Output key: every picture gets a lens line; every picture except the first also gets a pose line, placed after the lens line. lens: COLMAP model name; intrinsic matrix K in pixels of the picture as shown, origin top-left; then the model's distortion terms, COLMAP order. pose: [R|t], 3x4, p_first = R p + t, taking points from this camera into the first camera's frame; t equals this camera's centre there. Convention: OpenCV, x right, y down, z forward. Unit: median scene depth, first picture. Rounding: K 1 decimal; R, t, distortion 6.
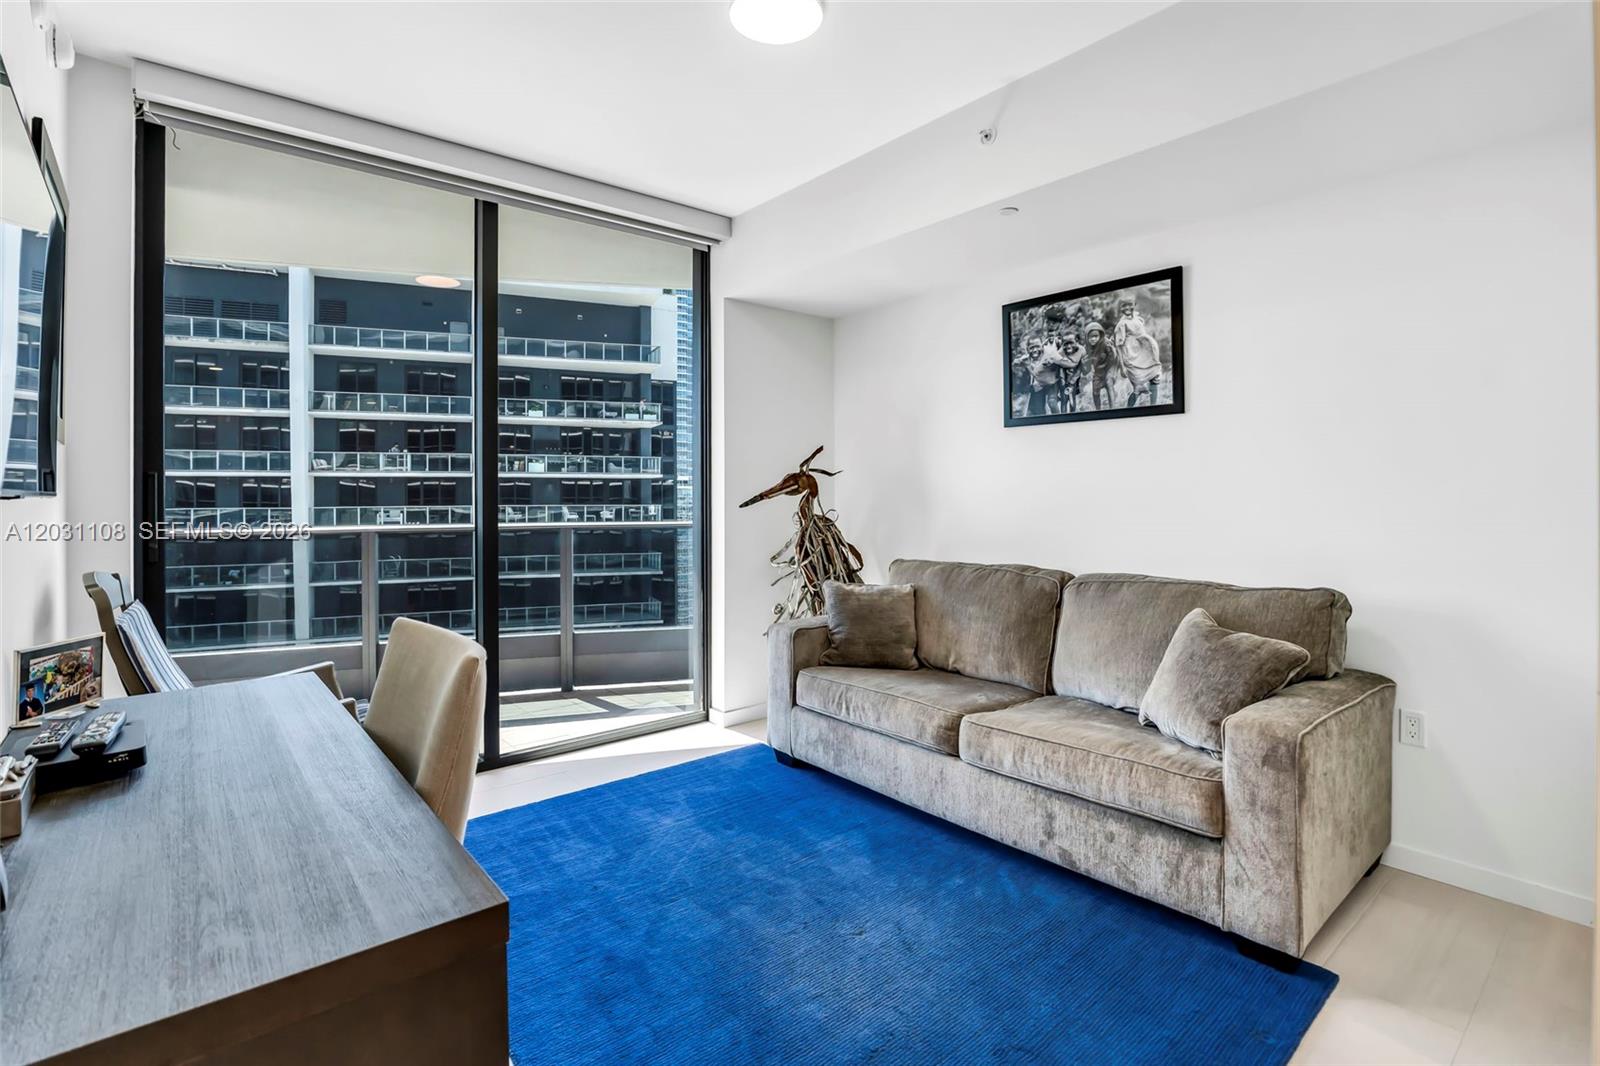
lens RADIAL K [[756.3, 0, 831.8], [0, 756.3, 518.3], [0, 0, 1]] dist [-0.022071, 0.002176]
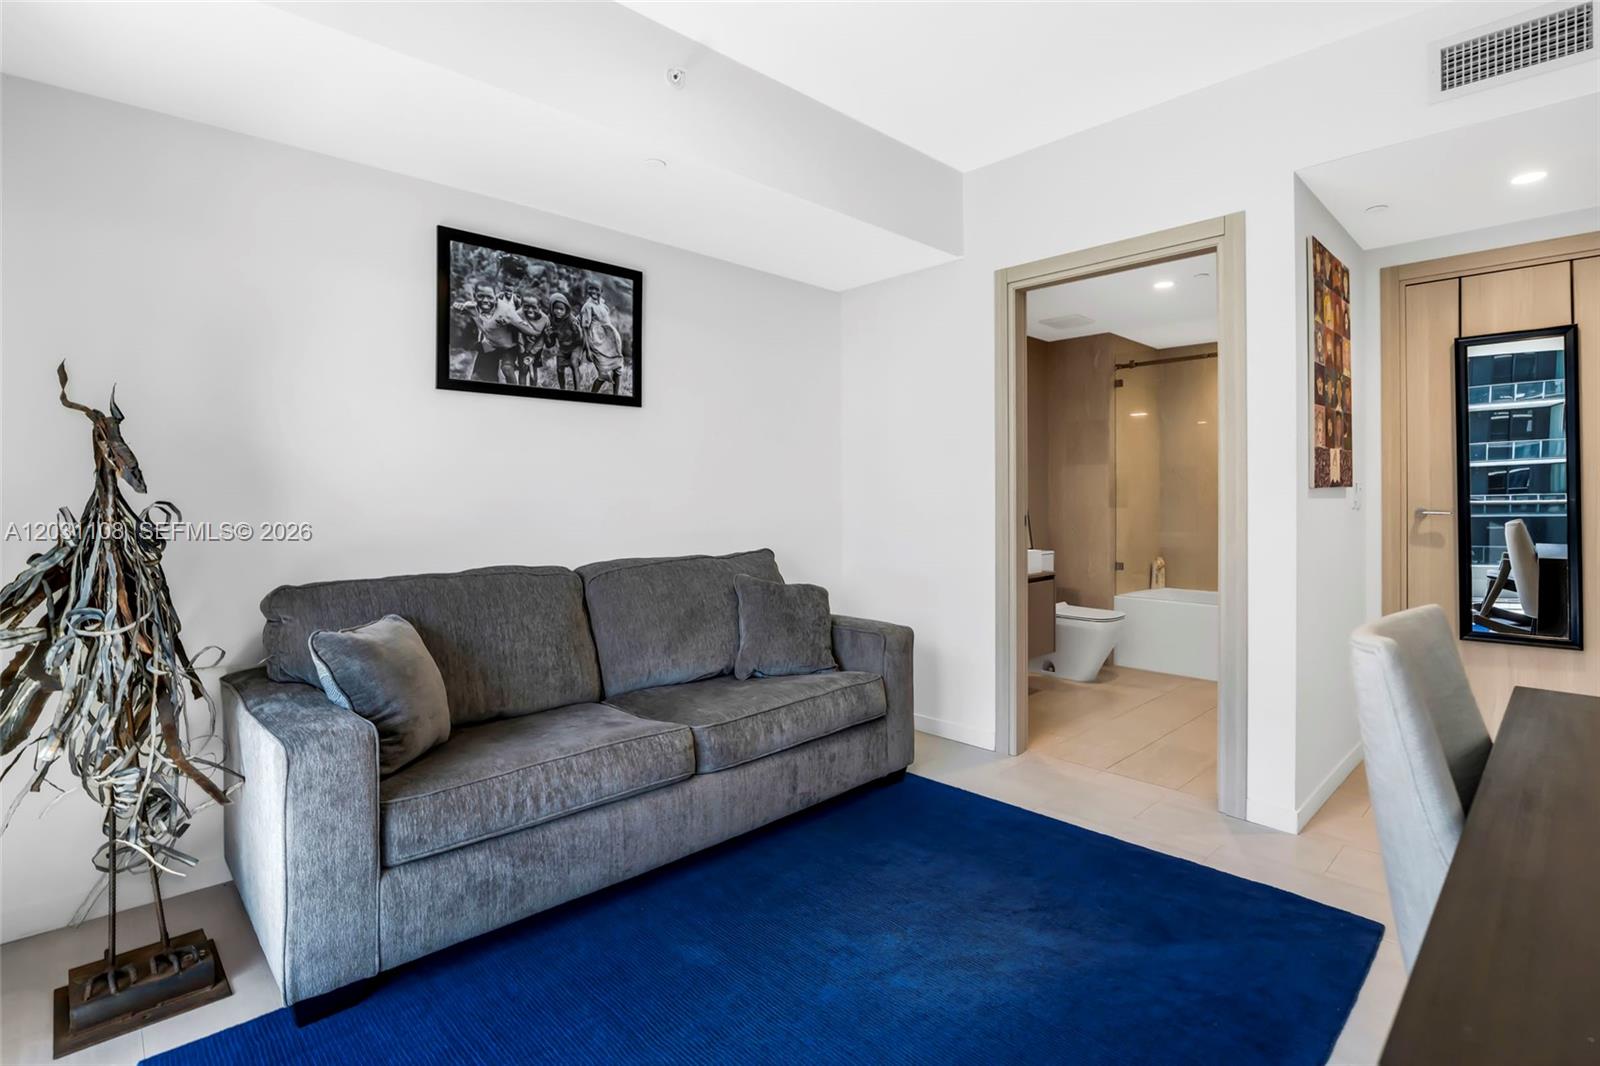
lens RADIAL K [[756.3, 0, 803.1], [0, 756.3, 511.4], [0, 0, 1]] dist [-0.022071, 0.002176]
pose [[-0.029953, -0.014175, 0.999451, -0.583416], [0.035092, 0.999268, 0.015224, 0.002596], [-0.998935, 0.035529, -0.029434, 0.736632]]
